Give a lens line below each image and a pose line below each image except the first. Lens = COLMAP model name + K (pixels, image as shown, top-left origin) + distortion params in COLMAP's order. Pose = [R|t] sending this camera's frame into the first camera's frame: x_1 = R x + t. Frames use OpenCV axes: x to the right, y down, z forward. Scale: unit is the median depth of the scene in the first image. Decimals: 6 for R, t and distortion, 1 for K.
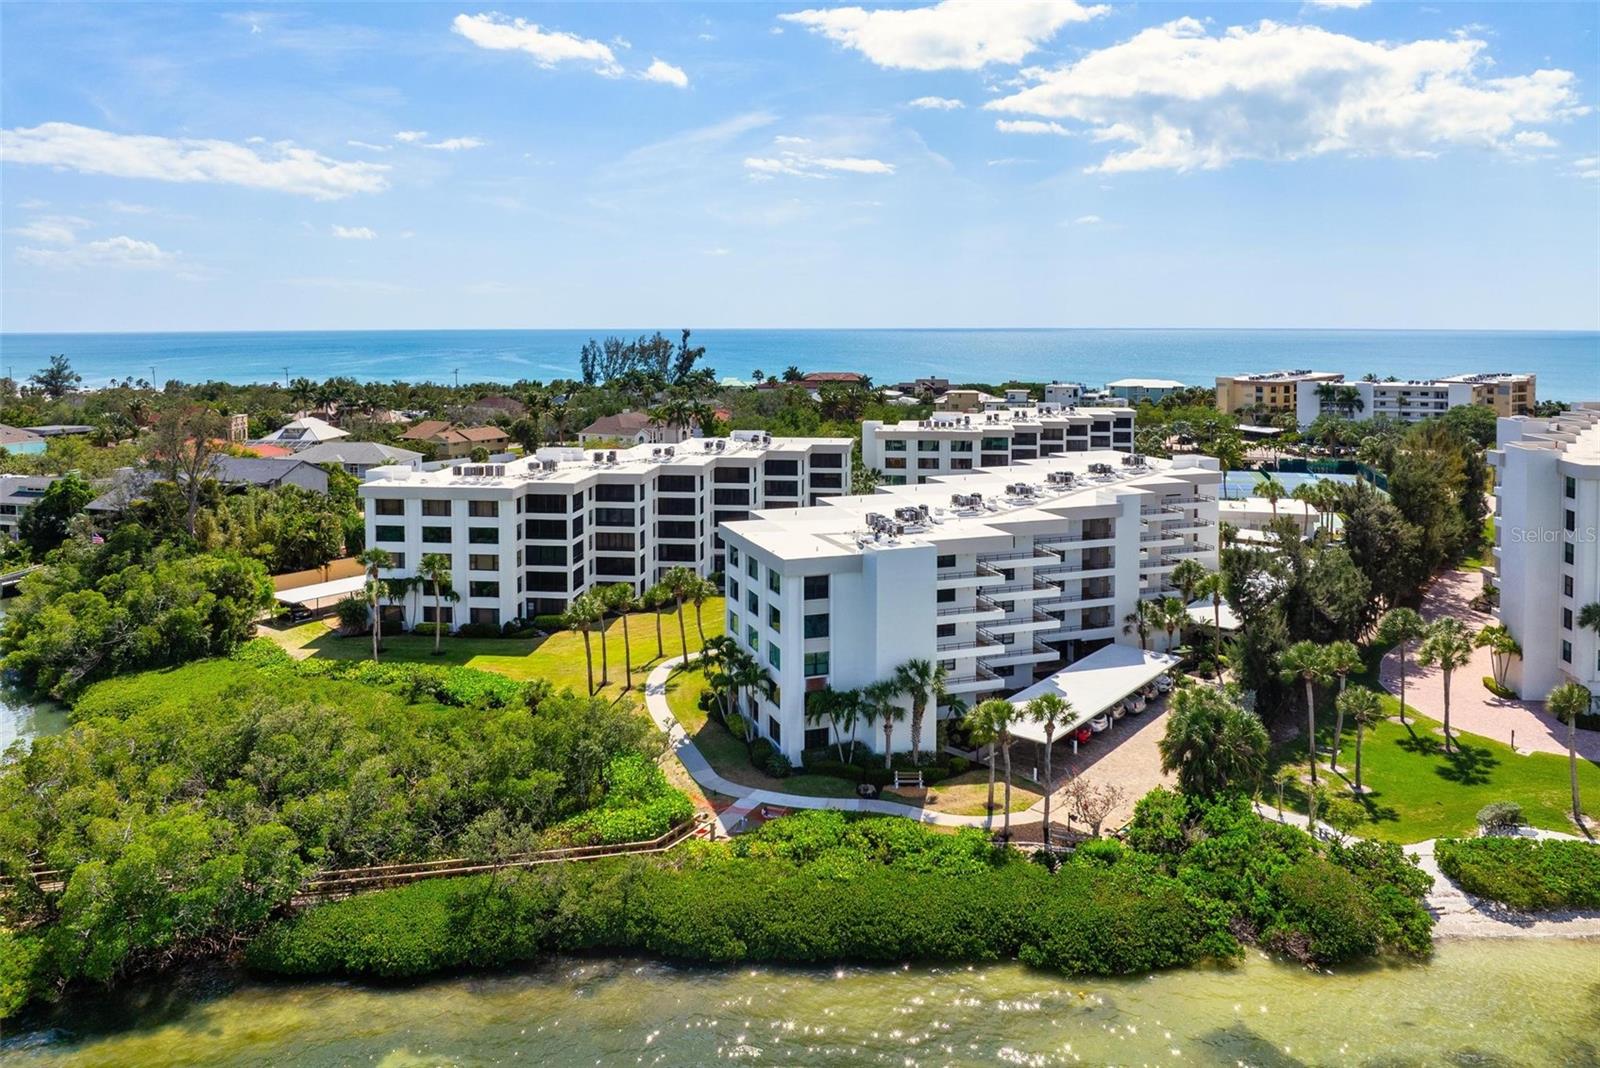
lens RADIAL K [[1201.1, 0, 808.6], [0, 1201.1, 348.5], [0, 0, 1]] dist [-0.062190, 0.032763]
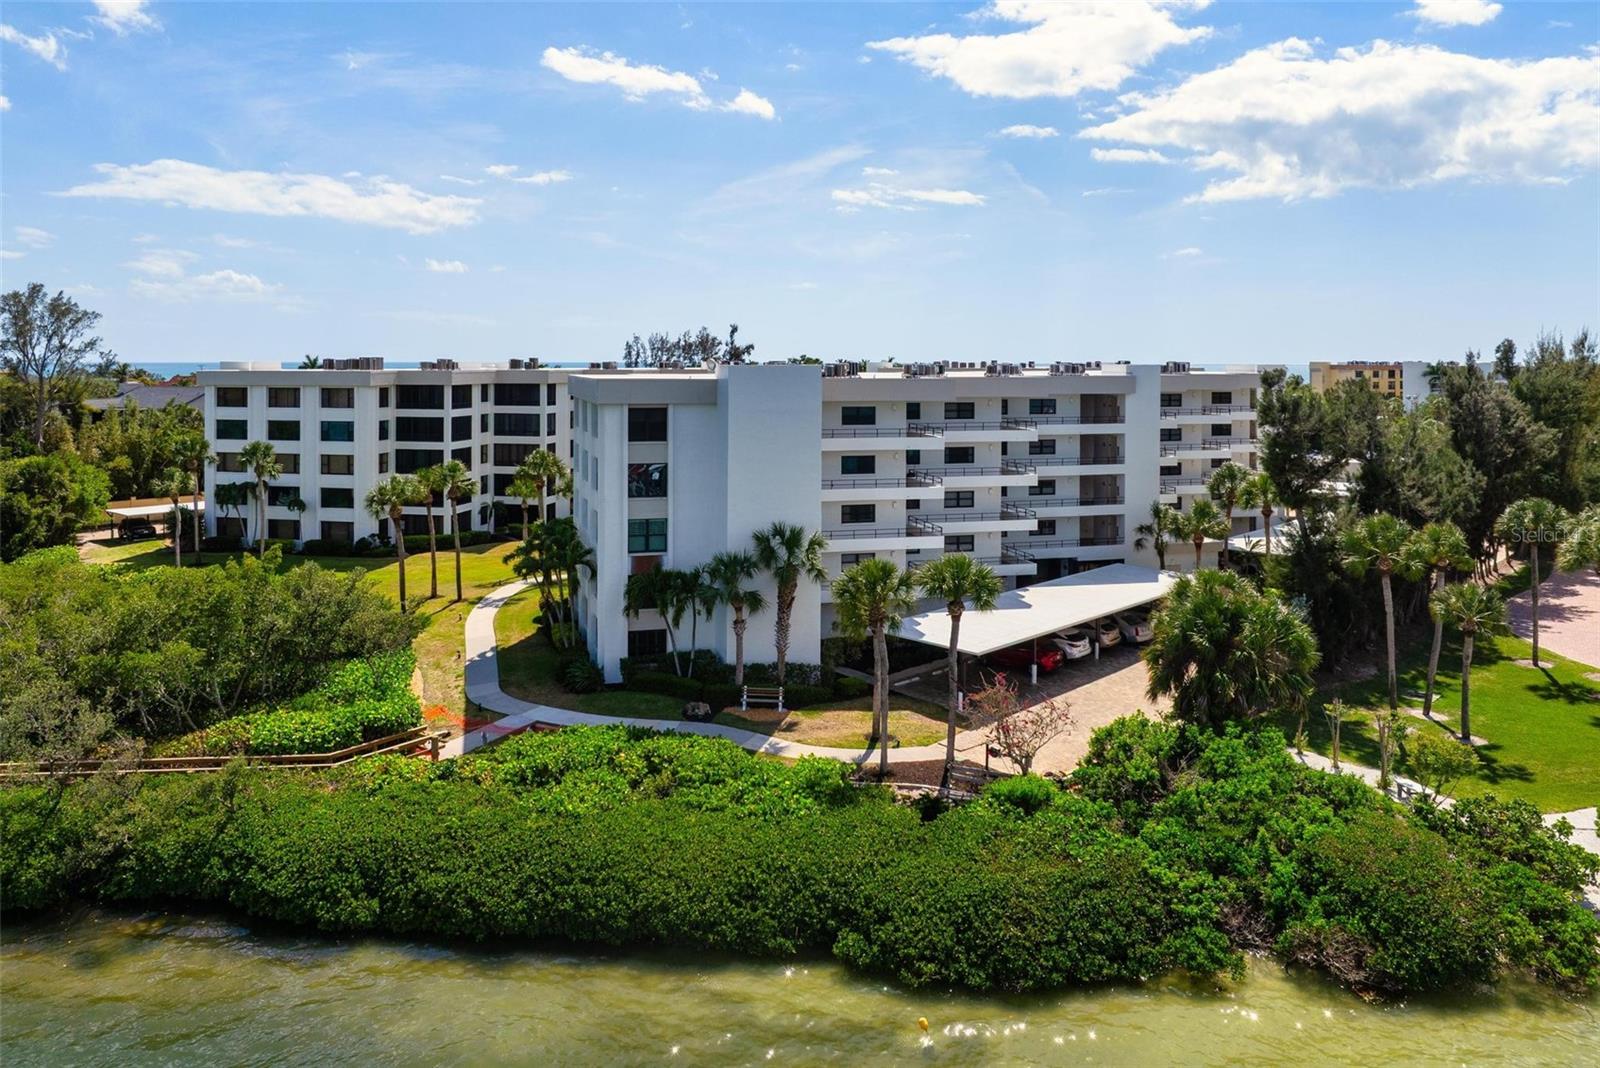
lens RADIAL K [[1201.1, 0, 784.9], [0, 1201.1, 397.6], [0, 0, 1]] dist [-0.062190, 0.032763]
pose [[0.995200, 0.004020, -0.097779, 0.106483], [-0.003304, 0.999967, 0.007477, 0.123716], [0.097806, -0.007118, 0.995180, 0.218854]]
